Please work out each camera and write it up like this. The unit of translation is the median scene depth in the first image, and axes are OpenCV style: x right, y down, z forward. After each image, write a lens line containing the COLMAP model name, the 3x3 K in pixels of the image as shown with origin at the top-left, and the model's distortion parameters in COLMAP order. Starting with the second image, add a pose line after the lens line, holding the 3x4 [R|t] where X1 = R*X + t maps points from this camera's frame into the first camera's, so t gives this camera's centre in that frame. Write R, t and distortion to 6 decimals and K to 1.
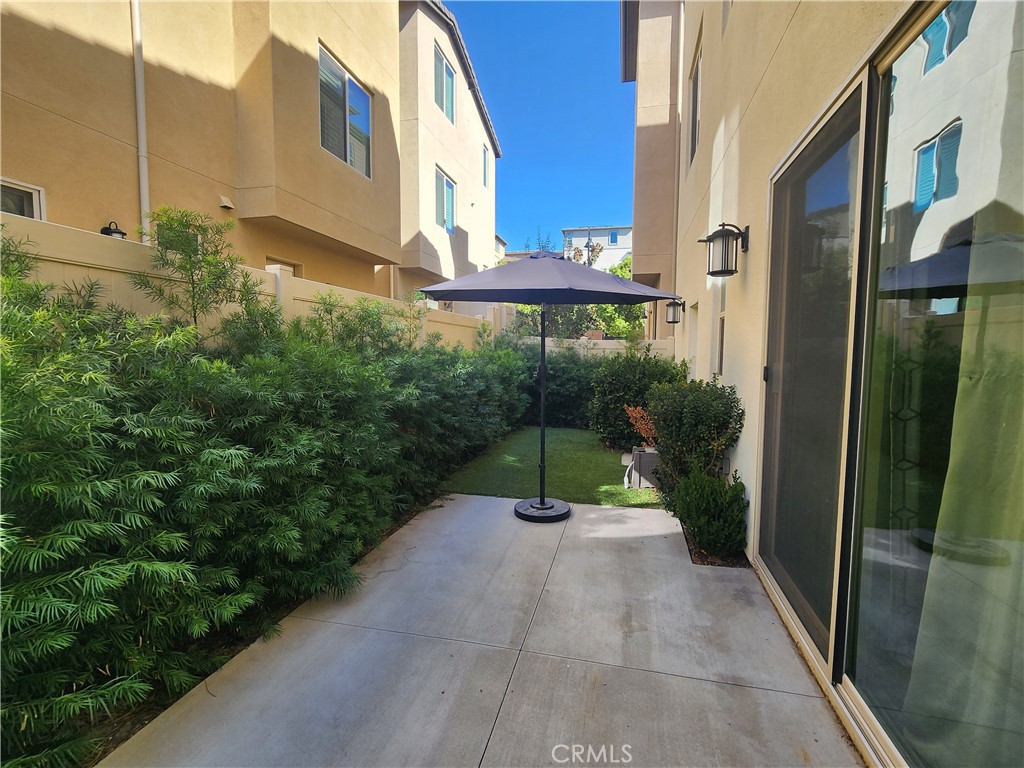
lens RADIAL K [[466.2, 0, 514.3], [0, 466.2, 384.8], [0, 0, 1]] dist [-0.001177, 0.000130]
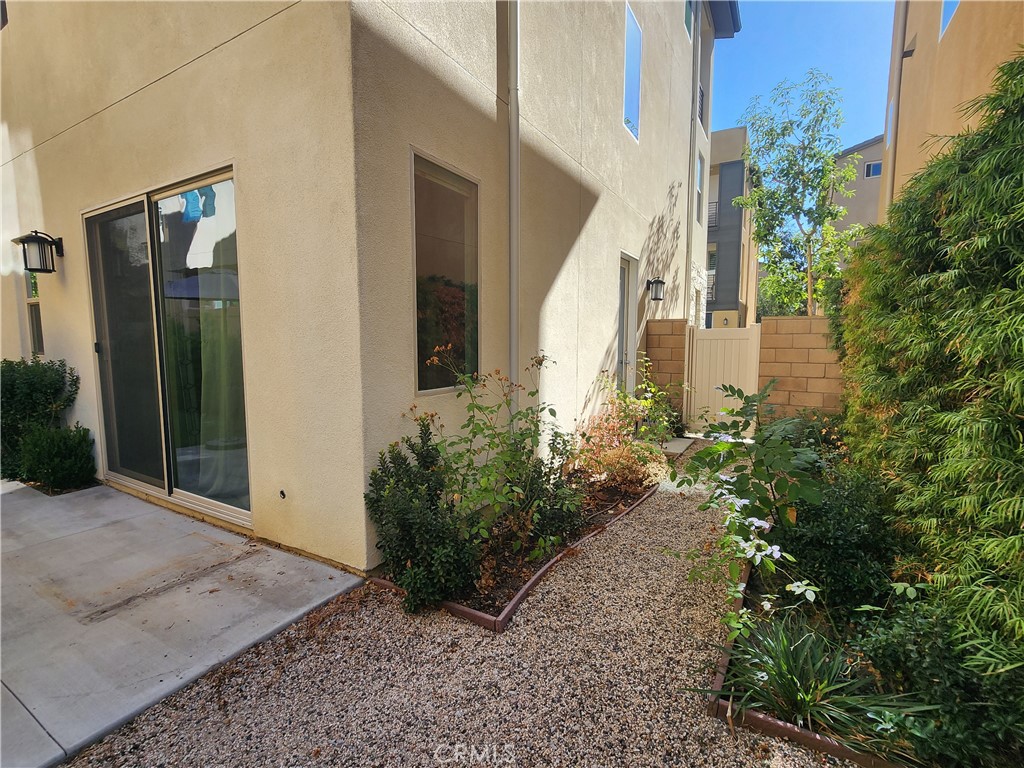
lens RADIAL K [[466.2, 0, 514.3], [0, 466.2, 384.8], [0, 0, 1]] dist [-0.001177, 0.000130]
pose [[0.273698, -0.100314, 0.956570, -0.481775], [0.071406, 0.993921, 0.083800, 0.059200], [-0.959161, 0.045369, 0.279197, -0.623282]]
